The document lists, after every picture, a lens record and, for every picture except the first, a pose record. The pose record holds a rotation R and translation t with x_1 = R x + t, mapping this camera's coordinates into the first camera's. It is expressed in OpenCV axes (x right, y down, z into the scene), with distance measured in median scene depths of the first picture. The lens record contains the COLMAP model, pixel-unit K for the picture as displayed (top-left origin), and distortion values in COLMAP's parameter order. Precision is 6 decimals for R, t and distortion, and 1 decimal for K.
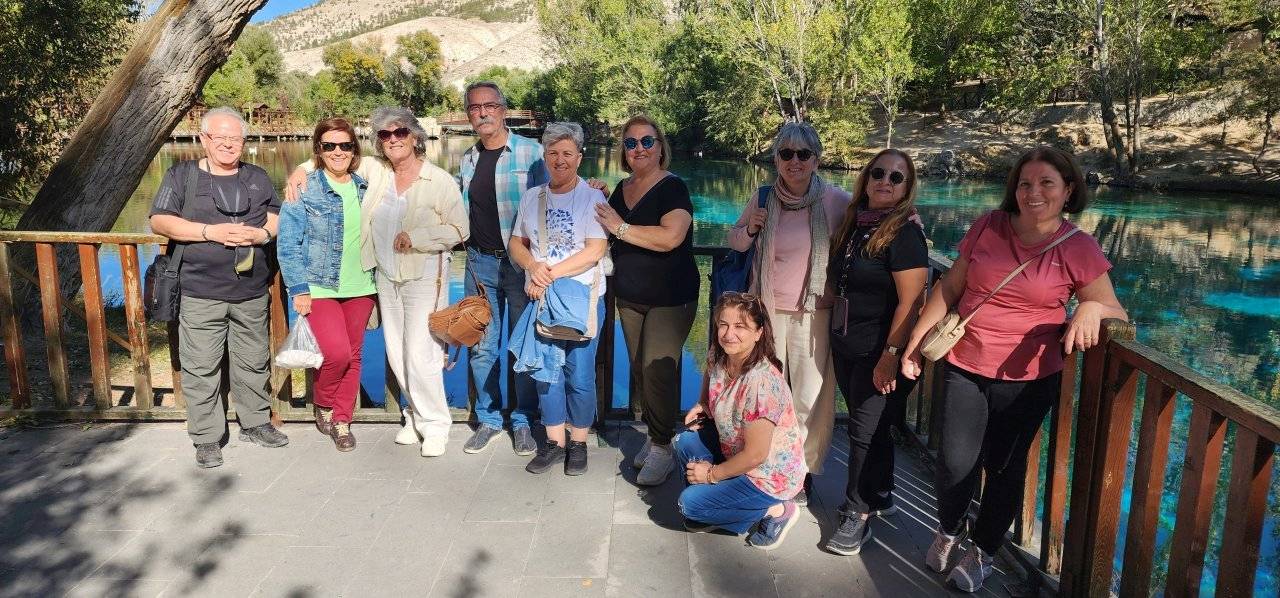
lens RADIAL K [[854.1, 0, 635.1], [0, 854.1, 302.9], [0, 0, 1]] dist [0.055251, -0.040917]
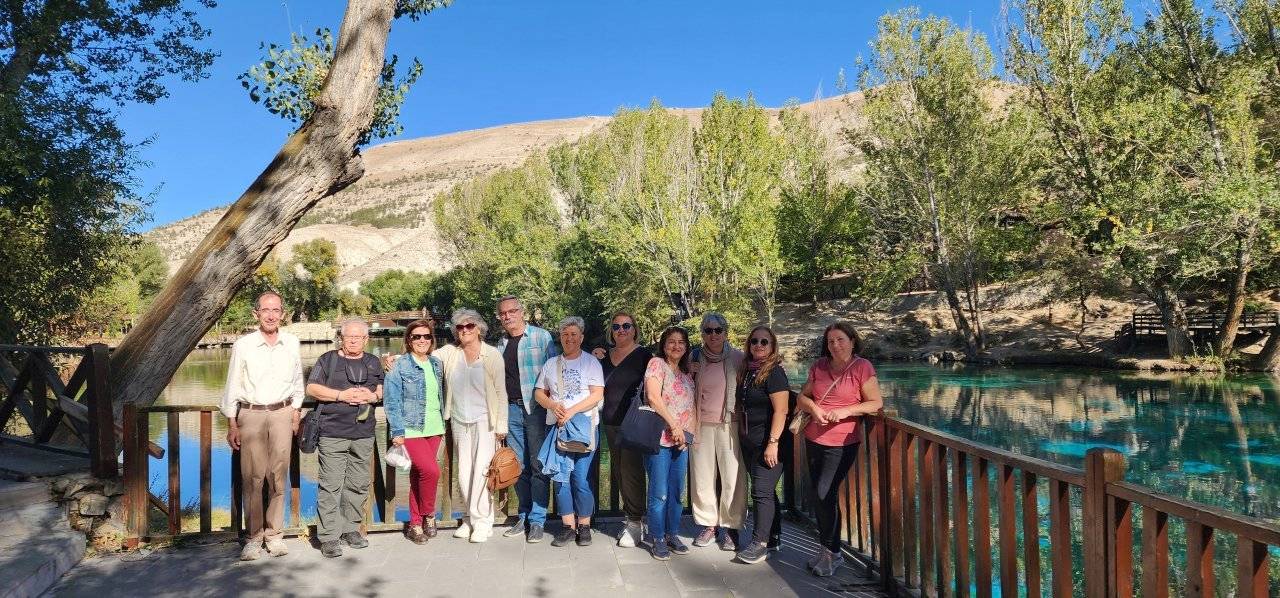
lens RADIAL K [[854.1, 0, 640.5], [0, 854.1, 301.4], [0, 0, 1]] dist [0.055251, -0.040917]
pose [[0.990963, -0.028471, 0.131082, -0.012768], [0.057187, 0.973629, -0.220853, 0.010025], [-0.121337, 0.226353, 0.966458, -0.046737]]
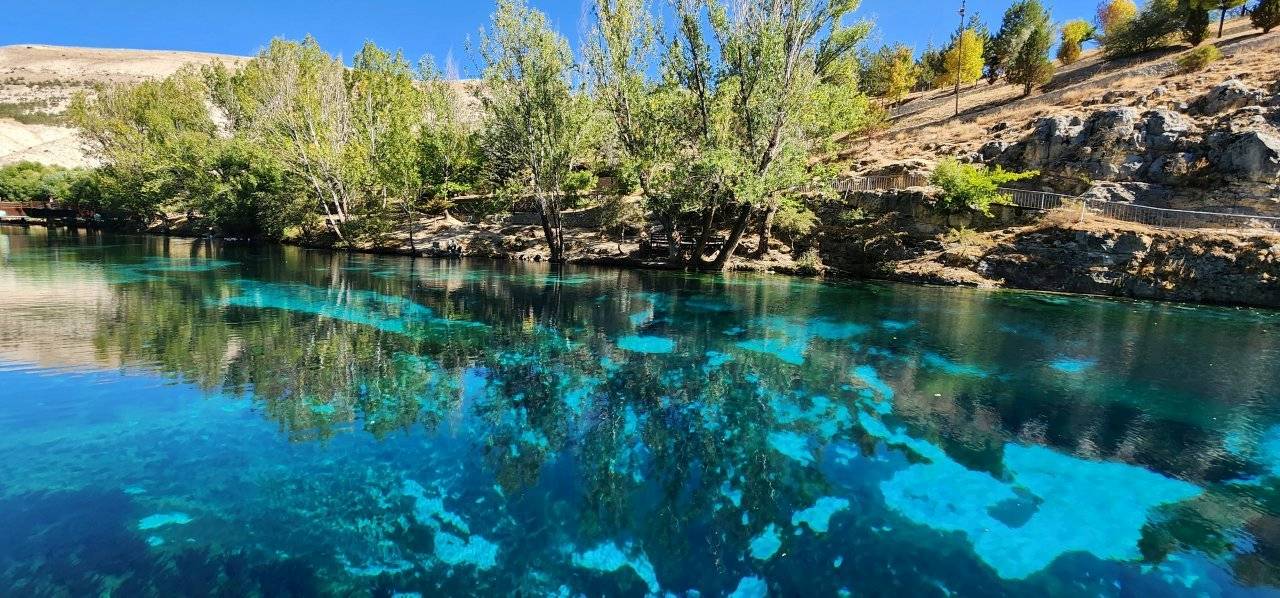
lens RADIAL K [[527.3, 0, 636.4], [0, 527.3, 297.3], [0, 0, 1]] dist [-0.001219, 0.001080]
pose [[0.778385, -0.071297, 0.623725, 0.027838], [0.110956, 0.993513, -0.024901, -0.018582], [-0.617904, 0.088589, 0.781247, 0.085775]]
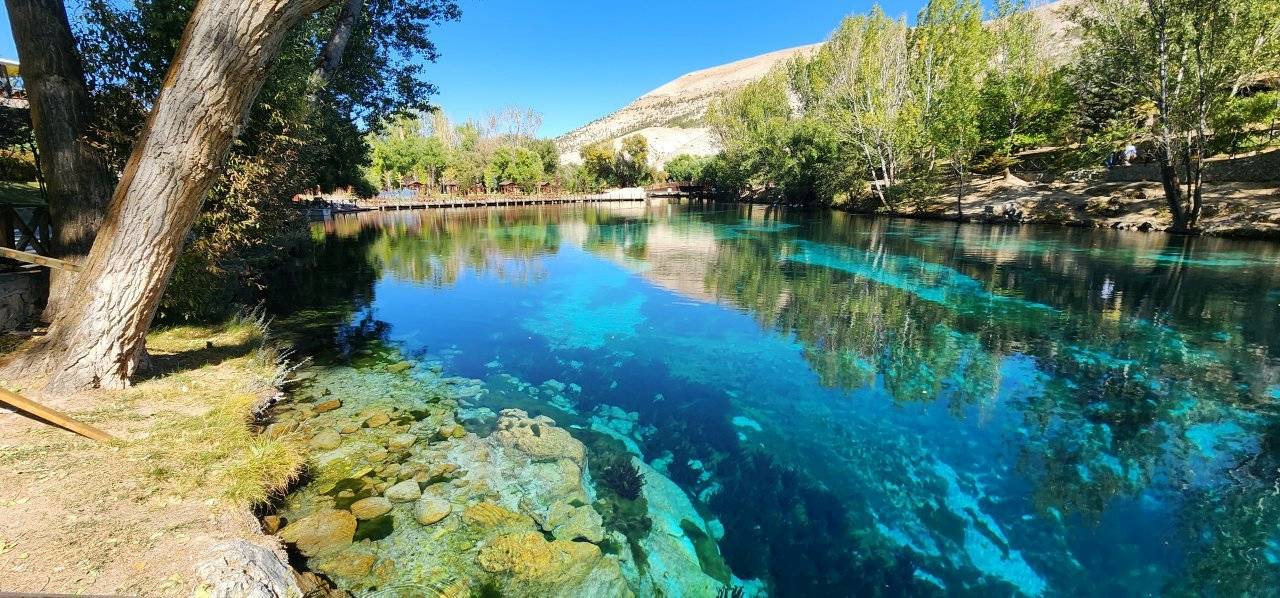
lens RADIAL K [[527.3, 0, 635.0], [0, 527.3, 296.1], [0, 0, 1]] dist [-0.001219, 0.001080]
pose [[0.967566, 0.028349, -0.251024, 0.019536], [-0.030016, 0.999545, -0.002814, -0.019263], [0.250830, 0.010257, 0.967977, 0.093092]]
